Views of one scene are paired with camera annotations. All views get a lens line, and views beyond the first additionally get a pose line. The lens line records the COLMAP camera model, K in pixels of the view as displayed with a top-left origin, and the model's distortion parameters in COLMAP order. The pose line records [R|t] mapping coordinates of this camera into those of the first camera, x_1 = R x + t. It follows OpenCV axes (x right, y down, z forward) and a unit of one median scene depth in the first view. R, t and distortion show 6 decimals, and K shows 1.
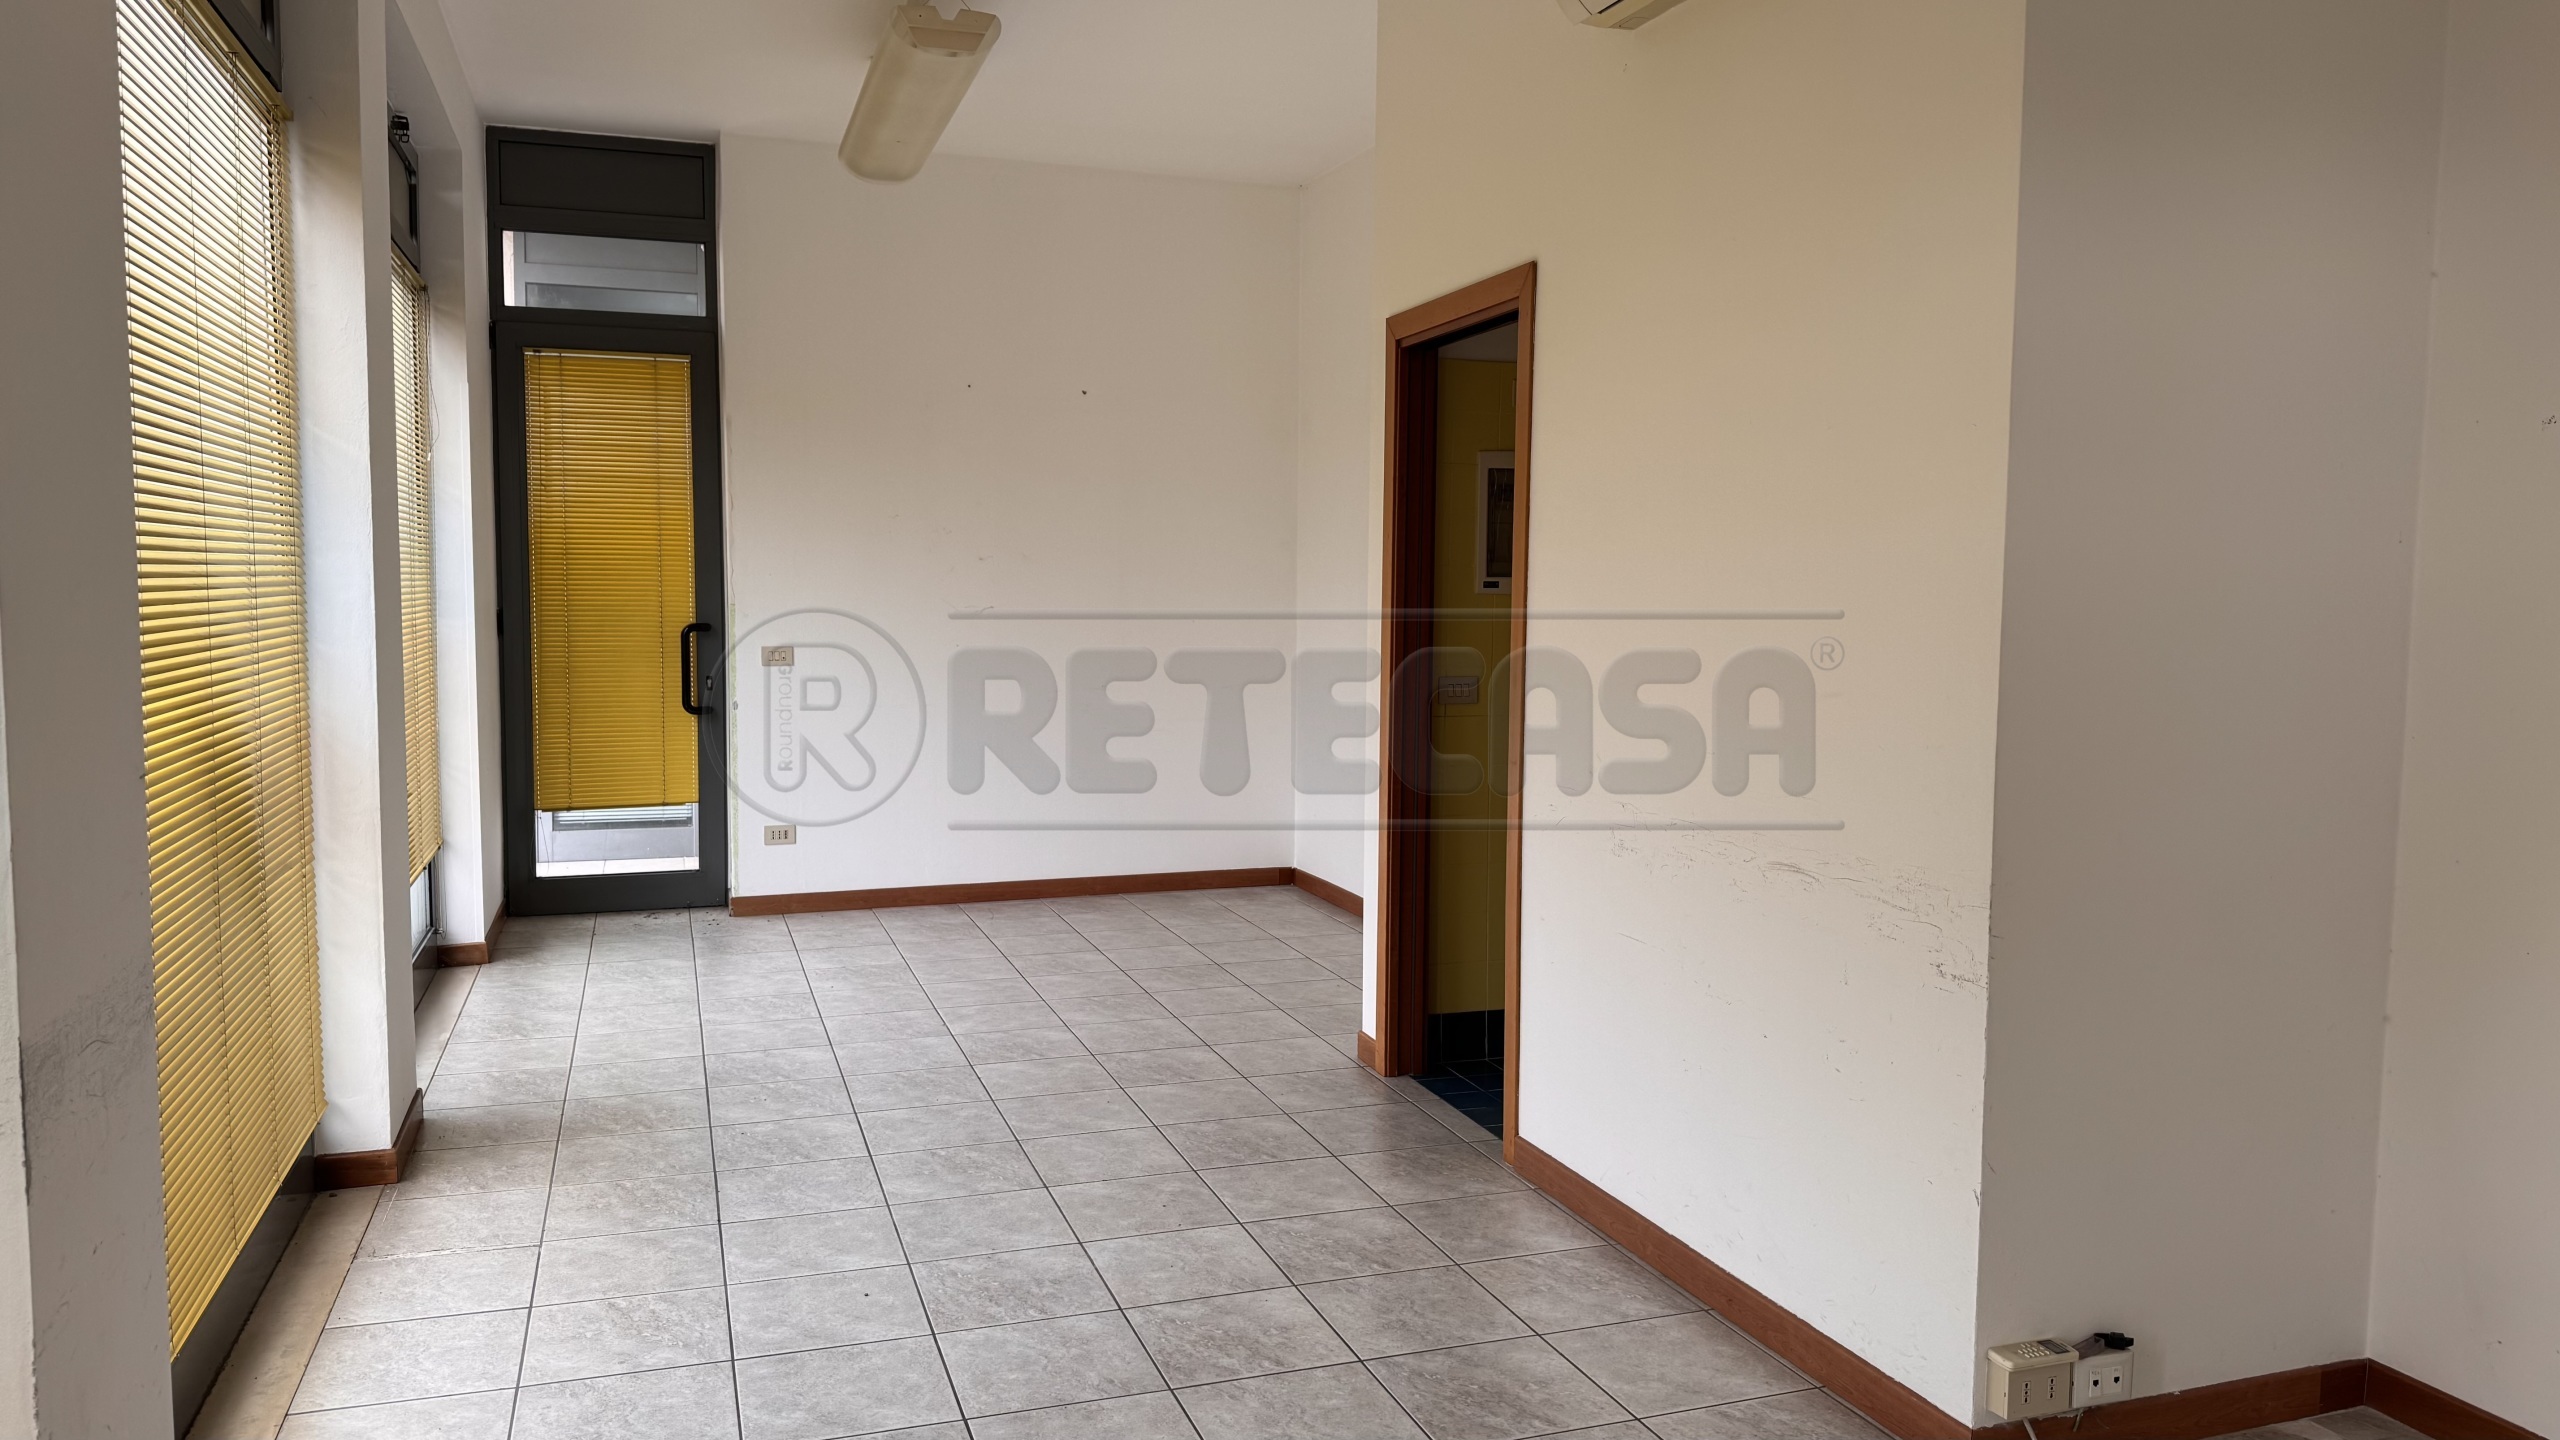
lens RADIAL K [[1778.5, 0, 1286.0], [0, 1778.5, 715.7], [0, 0, 1]] dist [-0.007008, -0.008546]
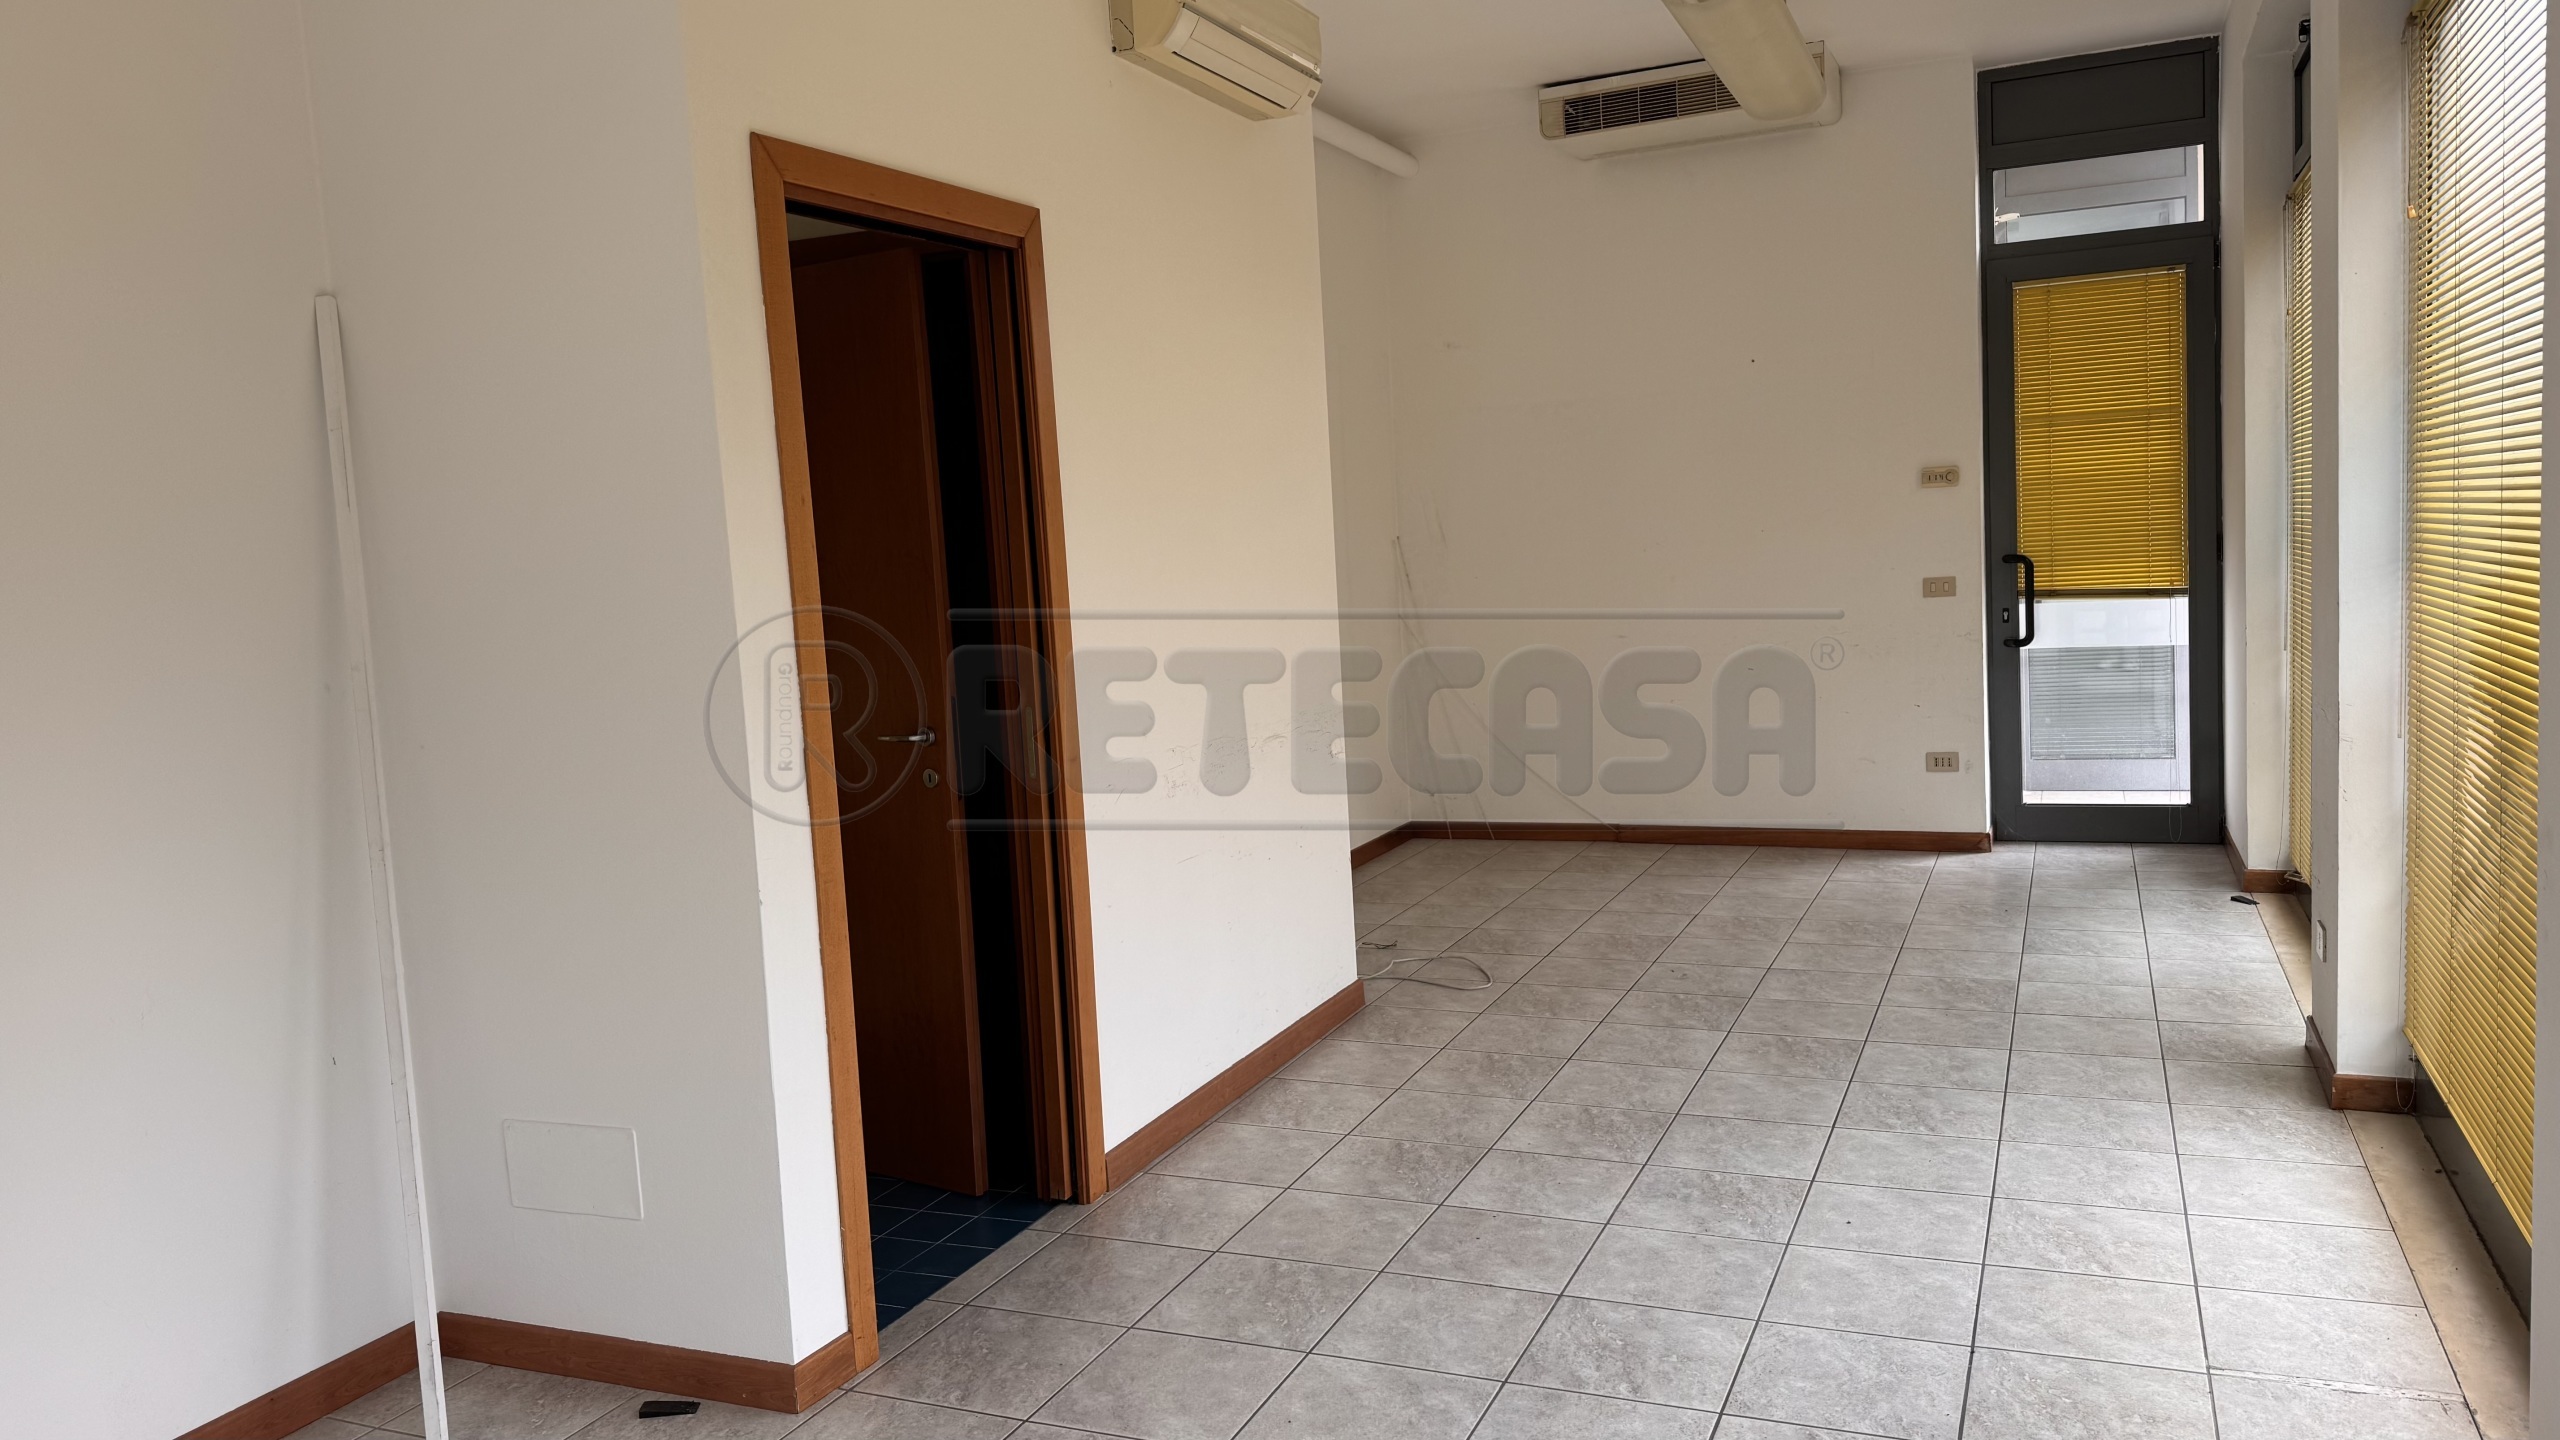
lens RADIAL K [[1778.5, 0, 1280.7], [0, 1778.5, 718.1], [0, 0, 1]] dist [-0.007008, -0.008546]
pose [[-0.723450, -0.045390, 0.688883, -0.676264], [0.106649, 0.978510, 0.176474, -0.169931], [-0.682090, 0.201139, -0.703062, 1.843740]]
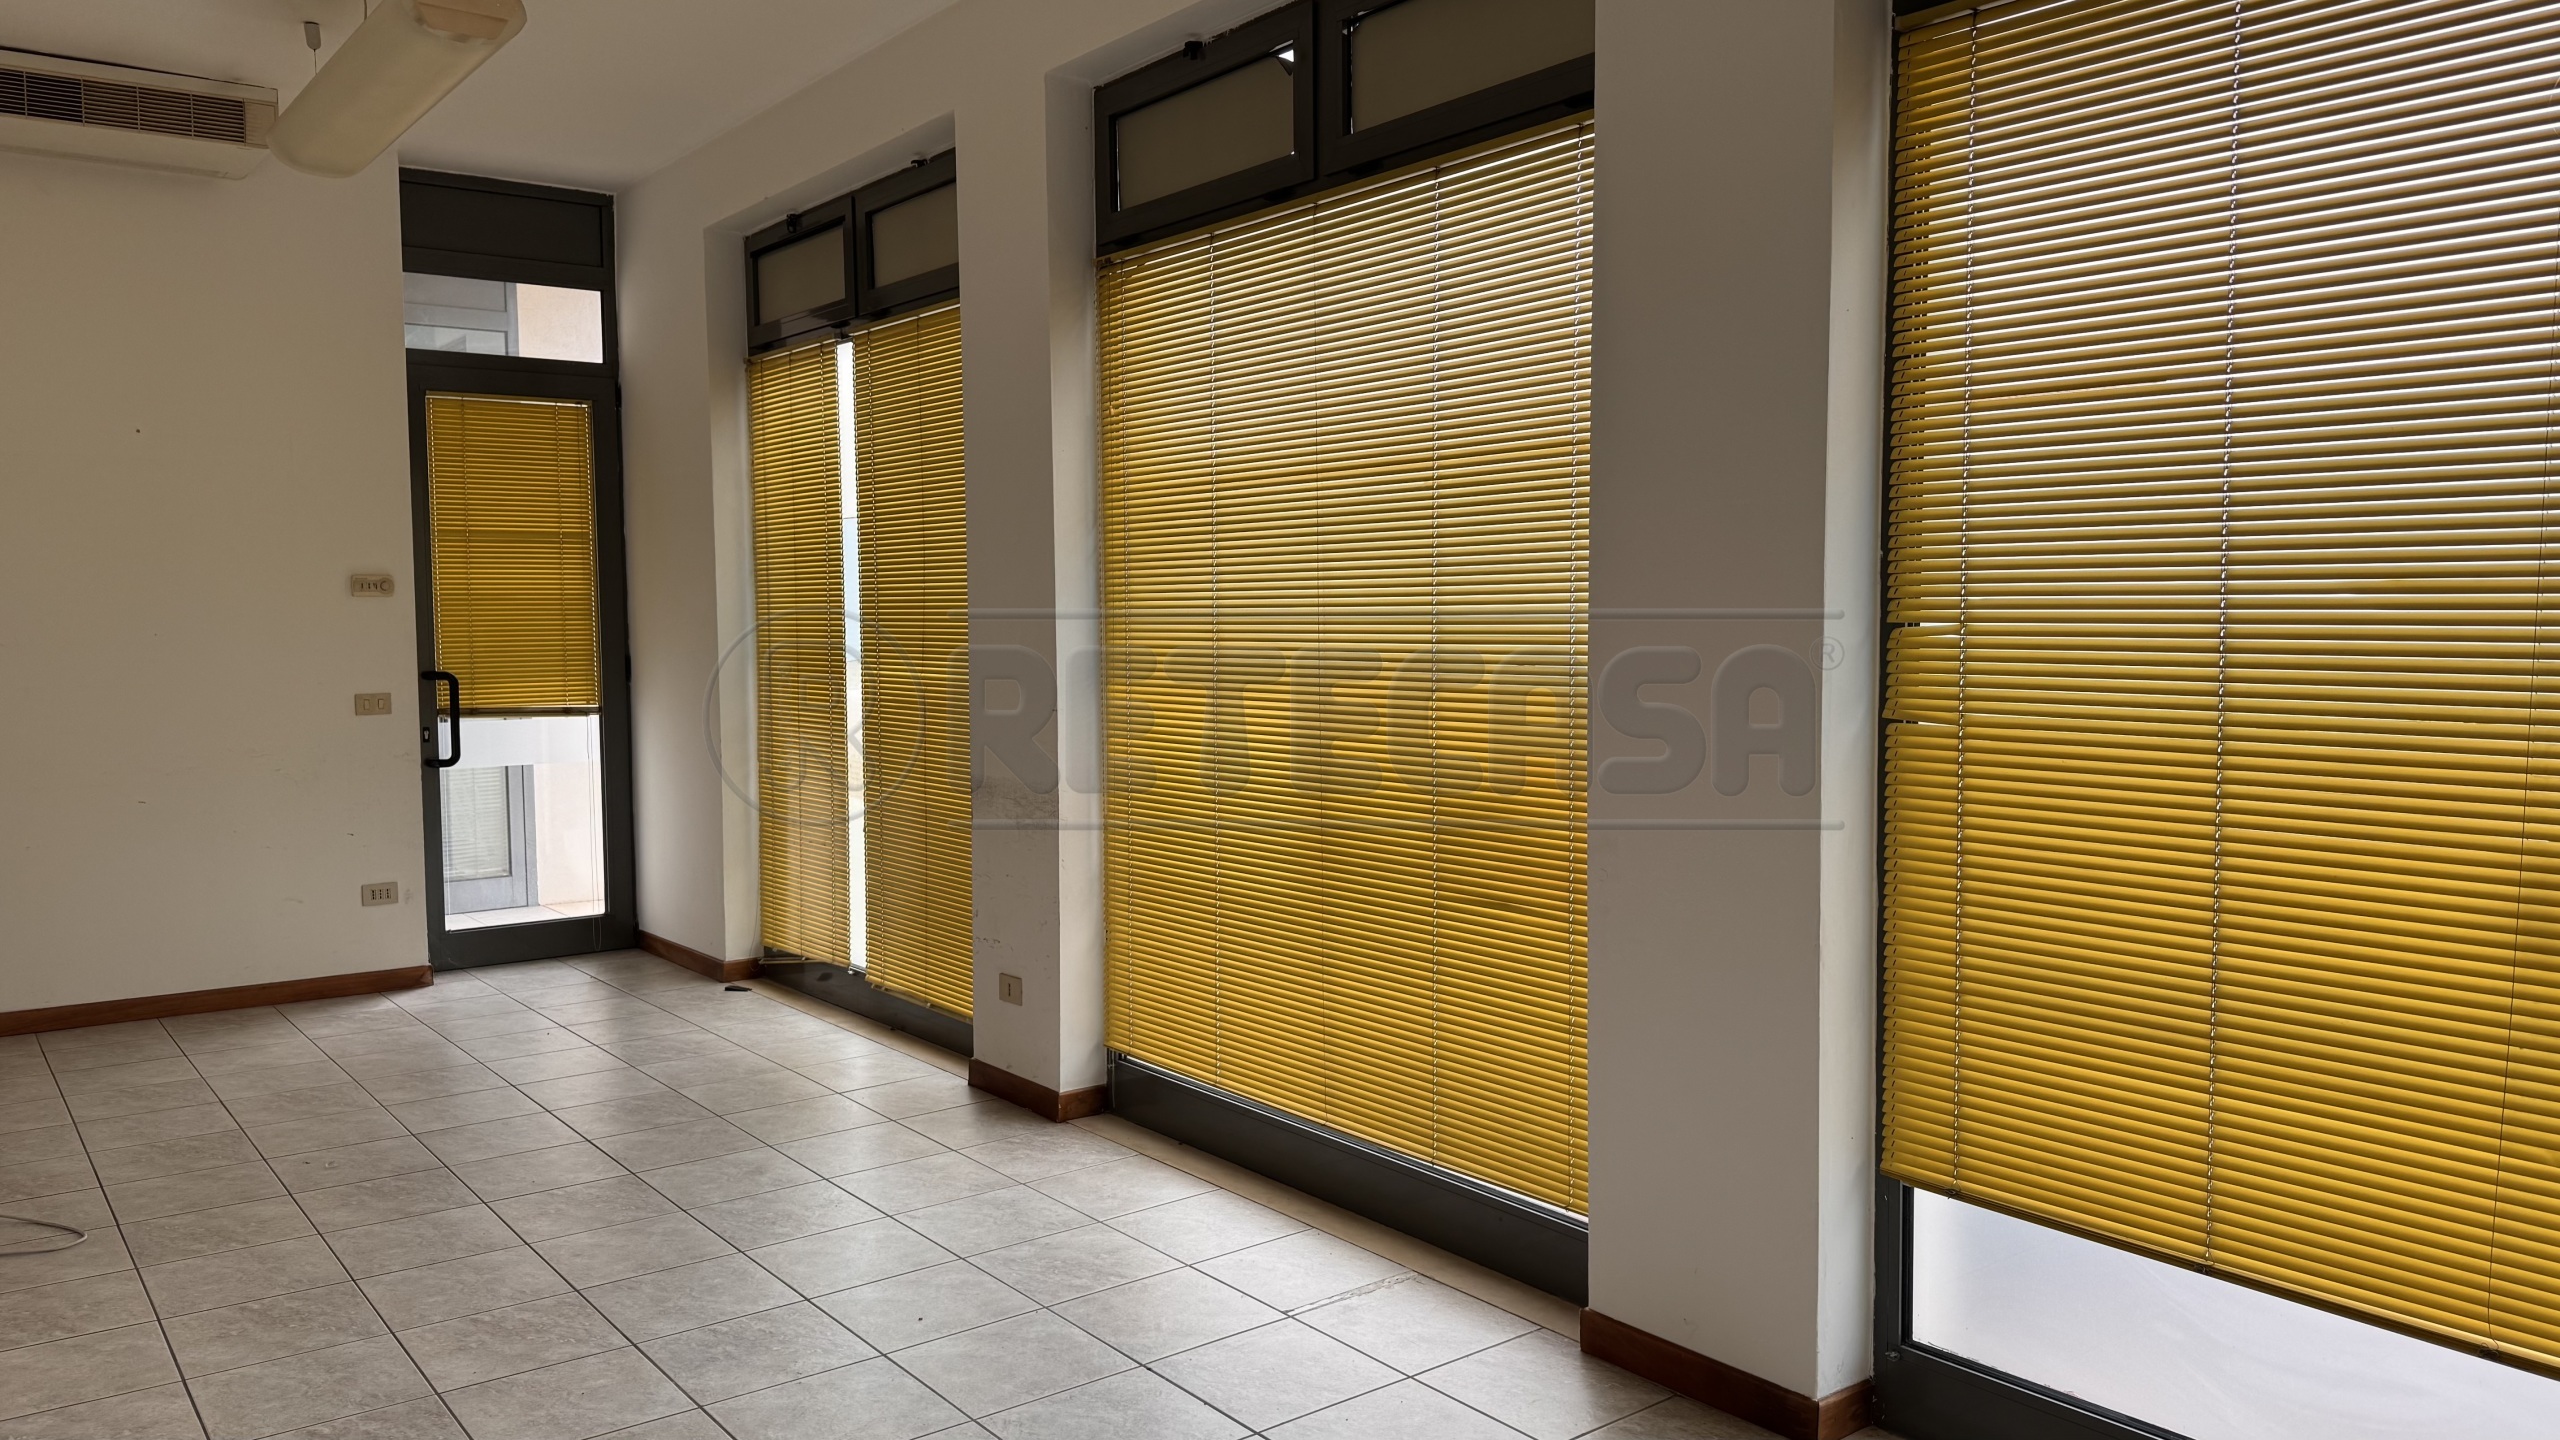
lens RADIAL K [[1778.5, 0, 1289.8], [0, 1778.5, 712.5], [0, 0, 1]] dist [-0.007008, -0.008546]
pose [[-0.942428, 0.010213, -0.334253, -0.106769], [-0.039058, 0.989331, 0.140350, -0.170213], [0.332121, 0.145325, -0.931974, 1.939498]]
